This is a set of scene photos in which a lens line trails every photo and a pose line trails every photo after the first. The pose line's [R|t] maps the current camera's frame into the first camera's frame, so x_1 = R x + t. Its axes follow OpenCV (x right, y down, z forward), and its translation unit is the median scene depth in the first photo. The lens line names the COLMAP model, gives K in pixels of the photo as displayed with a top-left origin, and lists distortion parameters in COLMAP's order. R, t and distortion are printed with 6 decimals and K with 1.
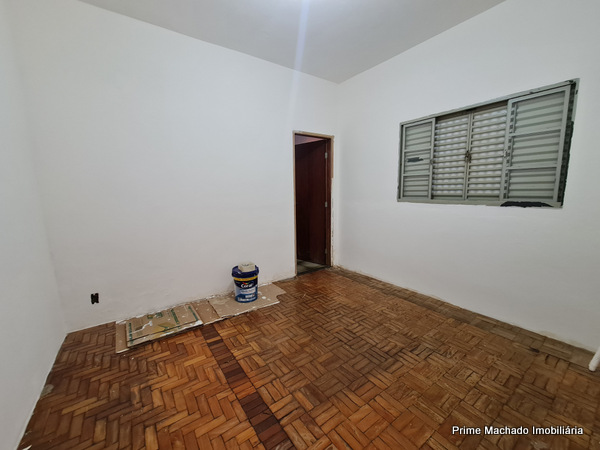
lens RADIAL K [[245.3, 0, 300.3], [0, 245.3, 223.7], [0, 0, 1]] dist [-0.006310, 0.001118]
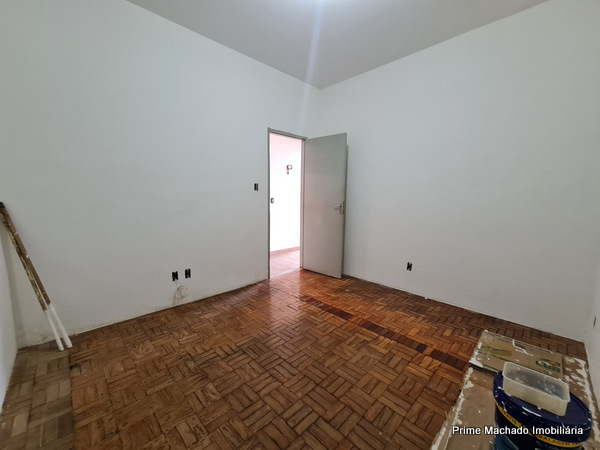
lens RADIAL K [[245.3, 0, 299.9], [0, 245.3, 226.0], [0, 0, 1]] dist [-0.006310, 0.001118]
pose [[-0.988764, 0.020548, -0.148065, 0.273440], [-0.019388, 0.964514, 0.263320, -0.230679], [0.148221, 0.263232, -0.953278, 1.879406]]
